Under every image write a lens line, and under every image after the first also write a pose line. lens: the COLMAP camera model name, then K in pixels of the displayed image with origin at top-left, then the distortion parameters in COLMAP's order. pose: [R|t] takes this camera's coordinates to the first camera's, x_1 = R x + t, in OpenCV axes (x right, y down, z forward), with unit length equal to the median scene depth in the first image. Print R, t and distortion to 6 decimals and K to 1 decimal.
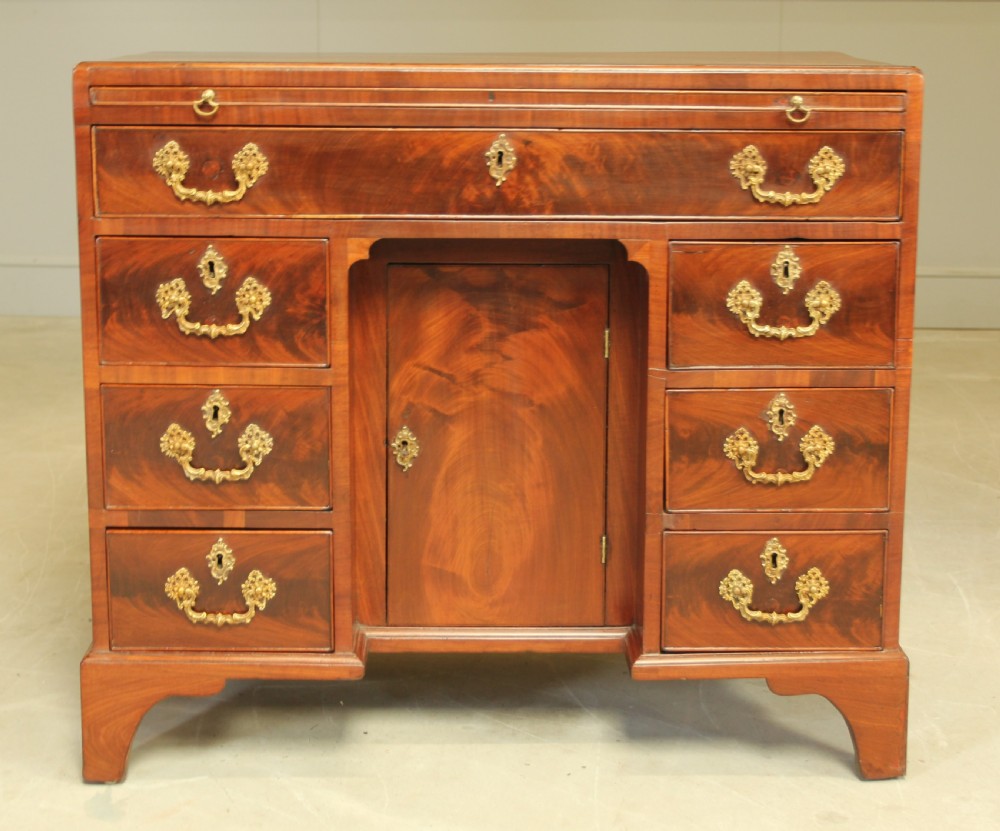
lens RADIAL K [[1976.7, 0, 489.2], [0, 1976.7, 411.1], [0, 0, 1]] dist [0.007850, 0.000000]
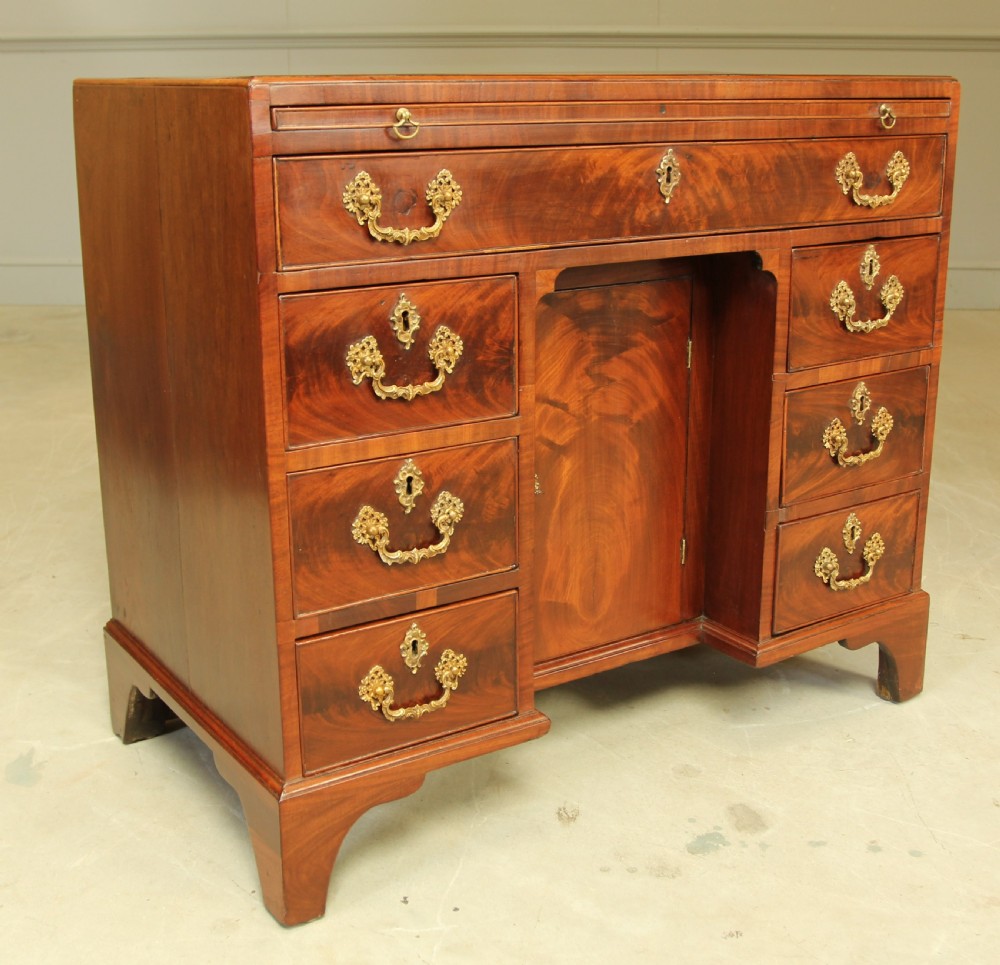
lens RADIAL K [[1383.8, 0, 513.3], [0, 1383.8, 465.2], [0, 0, 1]] dist [-0.060519, 0.000000]
pose [[0.836689, -0.156659, 0.524795, -0.422492], [0.116117, 0.987175, 0.109558, -0.069877], [-0.535228, -0.030728, 0.844149, 0.467332]]
